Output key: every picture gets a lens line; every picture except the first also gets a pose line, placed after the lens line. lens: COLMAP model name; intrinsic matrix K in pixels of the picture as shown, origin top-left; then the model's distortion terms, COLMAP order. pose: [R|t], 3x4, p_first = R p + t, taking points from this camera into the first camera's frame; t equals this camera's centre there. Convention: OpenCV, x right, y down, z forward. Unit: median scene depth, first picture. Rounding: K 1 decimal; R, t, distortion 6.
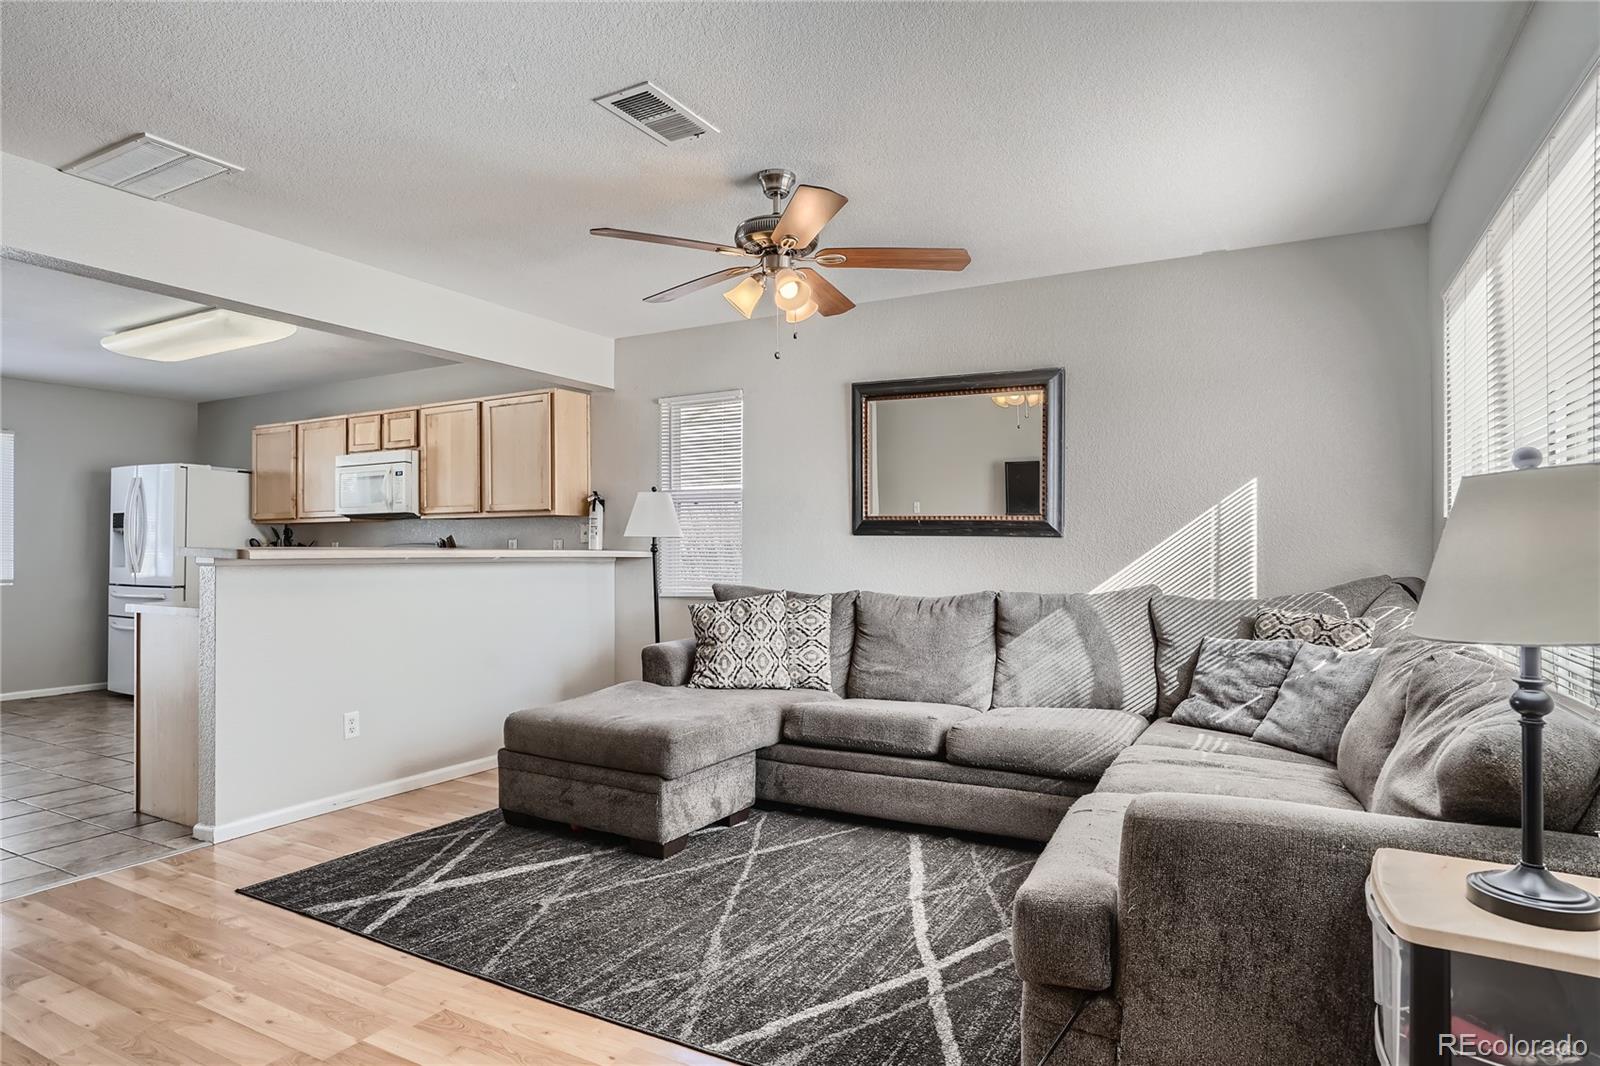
lens RADIAL K [[877.7, 0, 802.1], [0, 877.7, 540.6], [0, 0, 1]] dist [-0.052465, 0.031228]
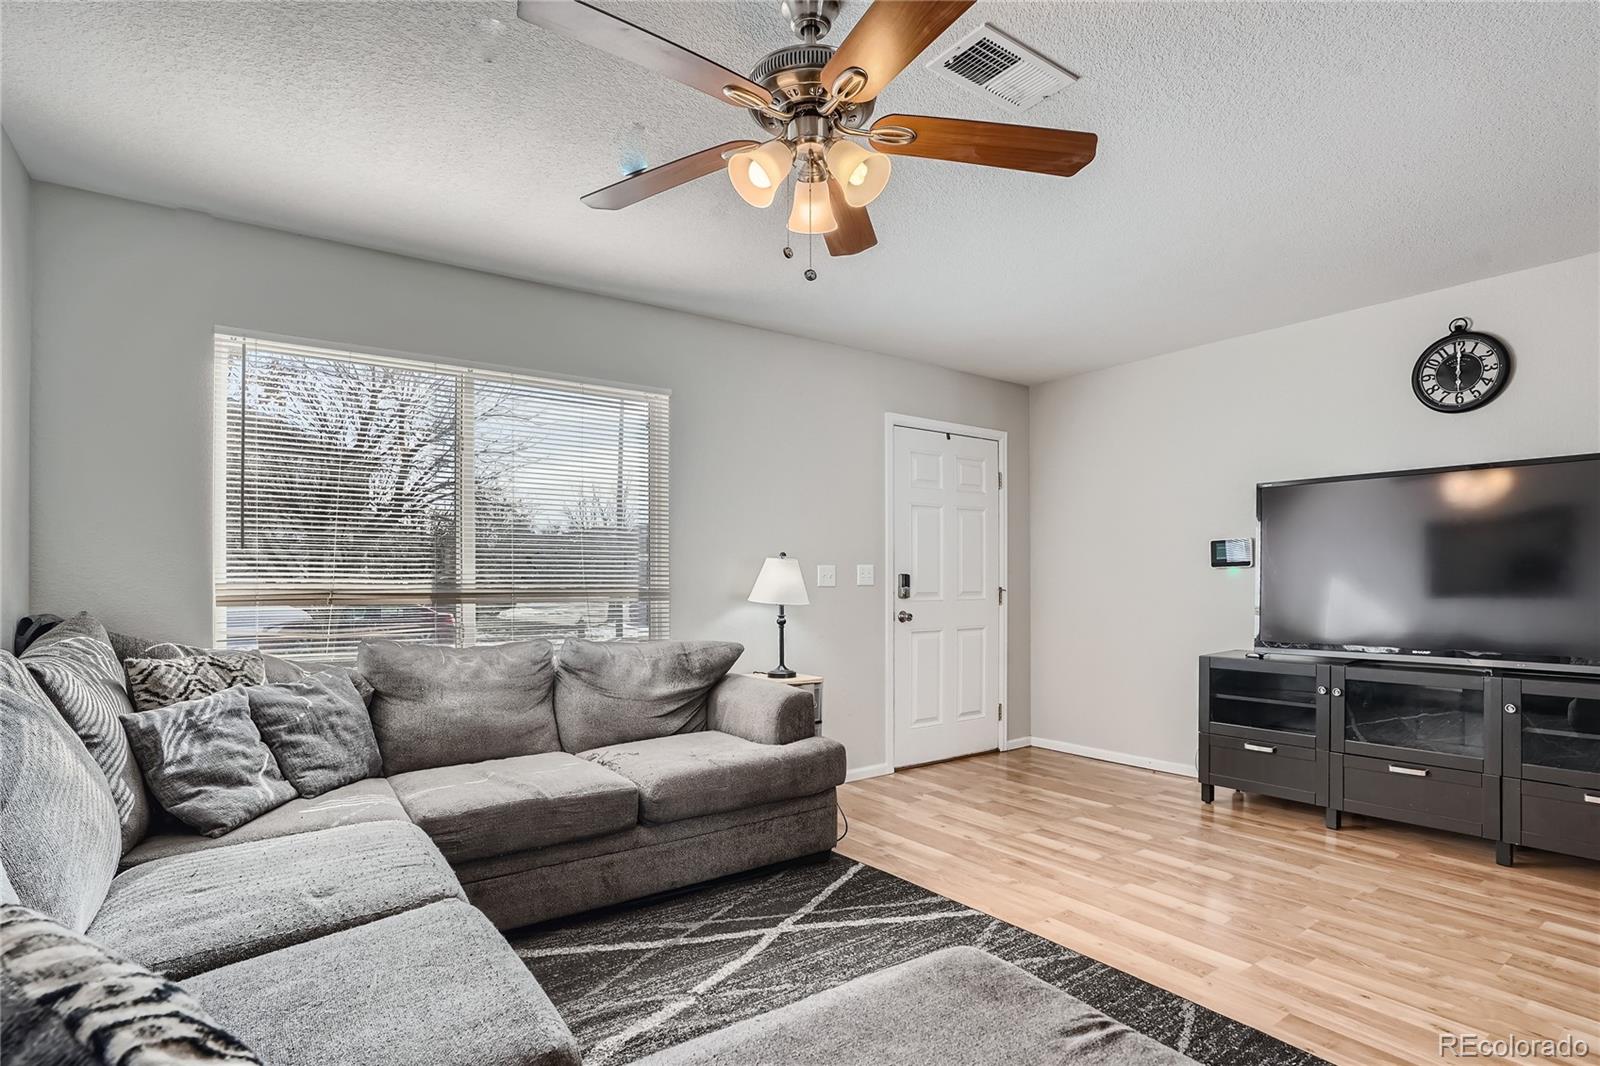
lens RADIAL K [[805.6, 0, 798.7], [0, 805.6, 589.3], [0, 0, 1]] dist [-0.046997, 0.001633]
pose [[-0.898732, 0.001159, 0.438497, -0.235795], [-0.000335, 0.999994, -0.003329, 0.020172], [-0.438498, -0.003139, -0.898727, 1.307212]]
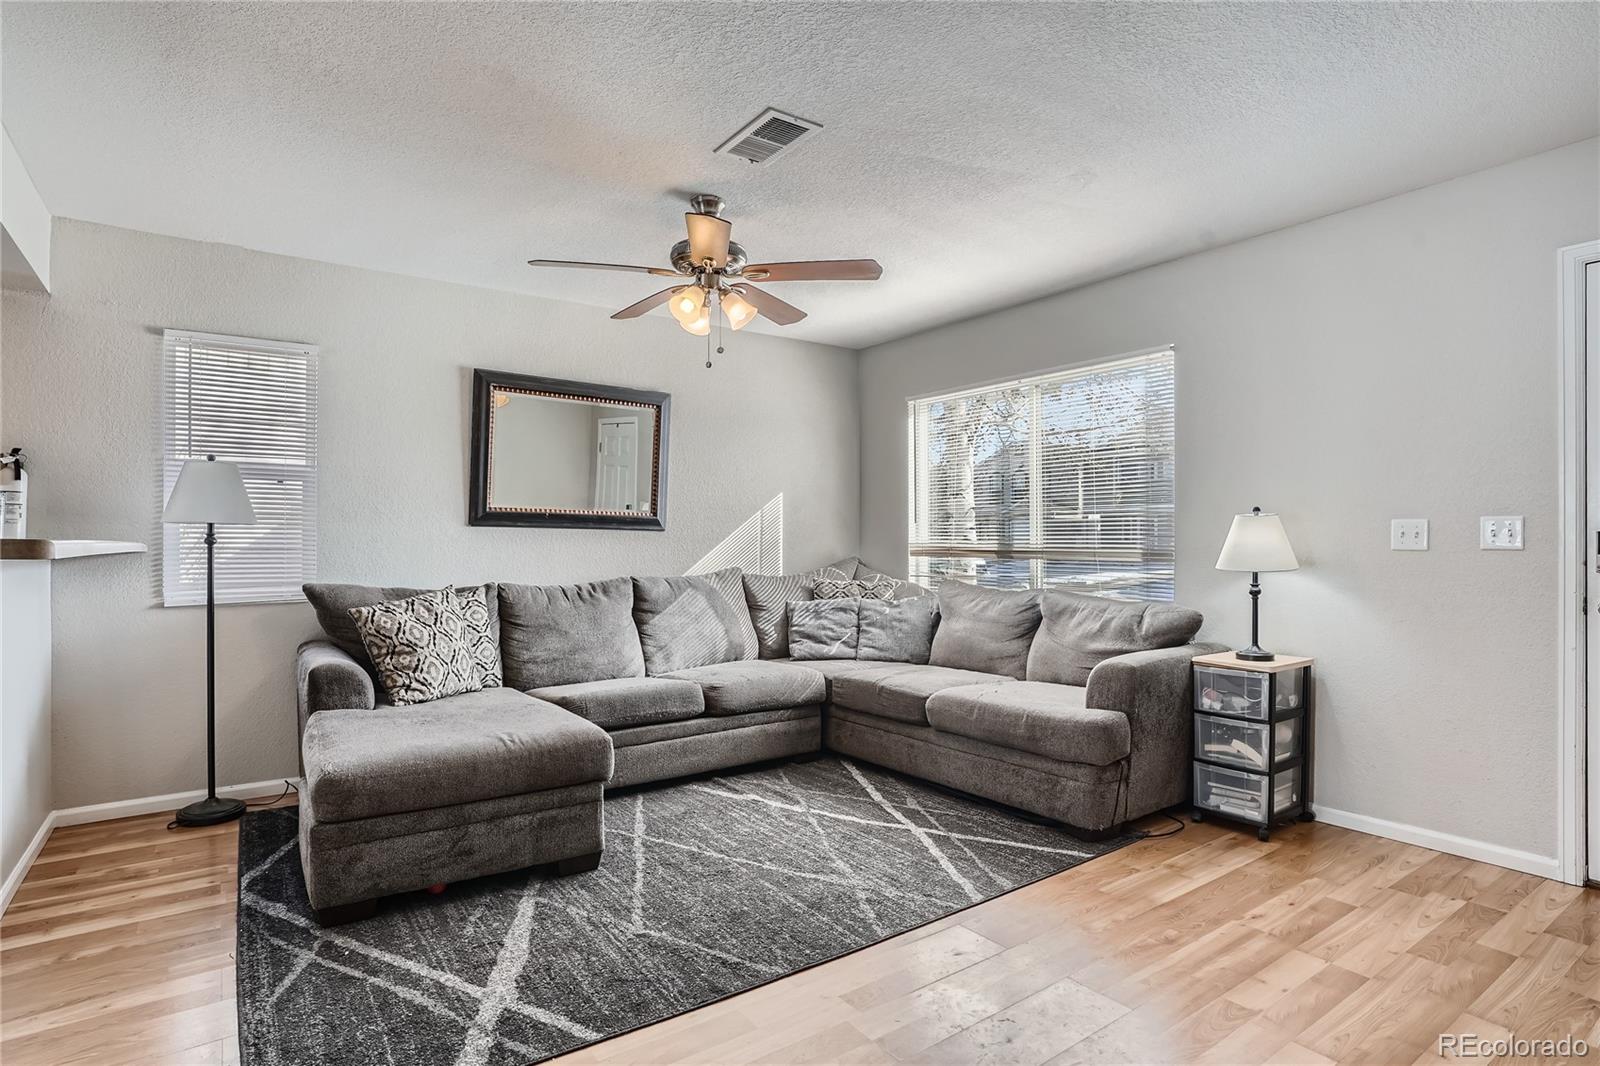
lens RADIAL K [[825.4, 0, 794.2], [0, 825.4, 534.1], [0, 0, 1]] dist [-0.053310, 0.026453]
pose [[0.443836, 0.009419, 0.896058, -0.779495], [-0.009610, 0.999937, -0.005751, 0.006236], [-0.896056, -0.006059, 0.443899, 0.379125]]
